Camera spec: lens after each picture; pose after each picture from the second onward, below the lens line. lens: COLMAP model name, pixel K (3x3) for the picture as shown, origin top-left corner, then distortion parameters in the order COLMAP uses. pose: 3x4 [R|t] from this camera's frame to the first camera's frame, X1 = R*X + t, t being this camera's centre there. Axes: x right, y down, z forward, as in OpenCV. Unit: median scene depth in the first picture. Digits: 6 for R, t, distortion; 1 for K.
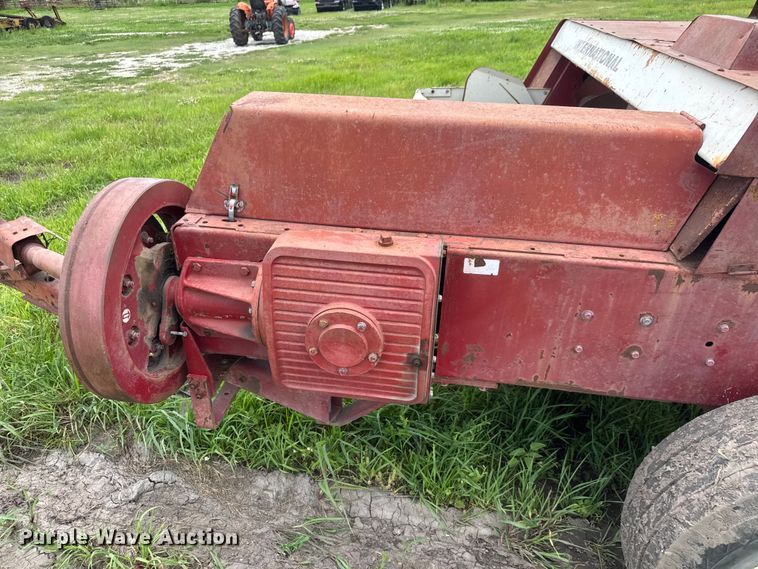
lens RADIAL K [[552.6, 0, 375.7], [0, 552.6, 279.2], [0, 0, 1]] dist [0.032121, -0.036293]
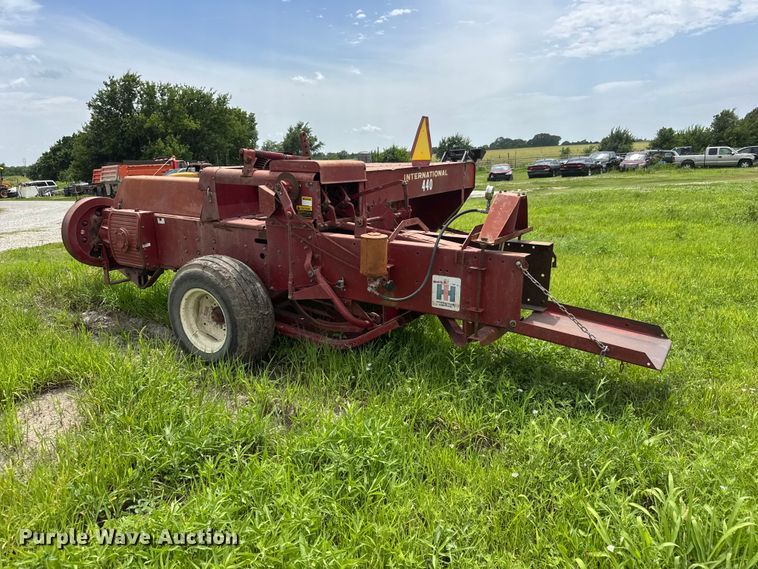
lens RADIAL K [[552.6, 0, 376.7], [0, 552.6, 284.1], [0, 0, 1]] dist [0.032121, -0.036293]
pose [[0.902682, 0.082695, -0.422288, 0.296993], [-0.190939, 0.956434, -0.220856, 0.087613], [0.385627, 0.279994, 0.879145, -0.136006]]
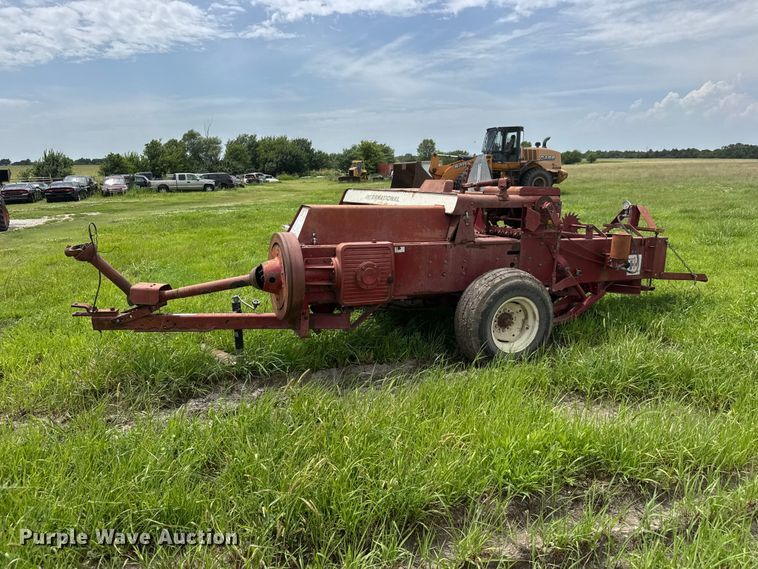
lens RADIAL K [[552.6, 0, 386.7], [0, 552.6, 288.9], [0, 0, 1]] dist [0.032121, -0.036293]
pose [[0.839529, -0.107268, 0.532620, -0.170510], [0.257323, 0.941897, -0.215904, 0.092179], [-0.478514, 0.318314, 0.818353, -0.158274]]
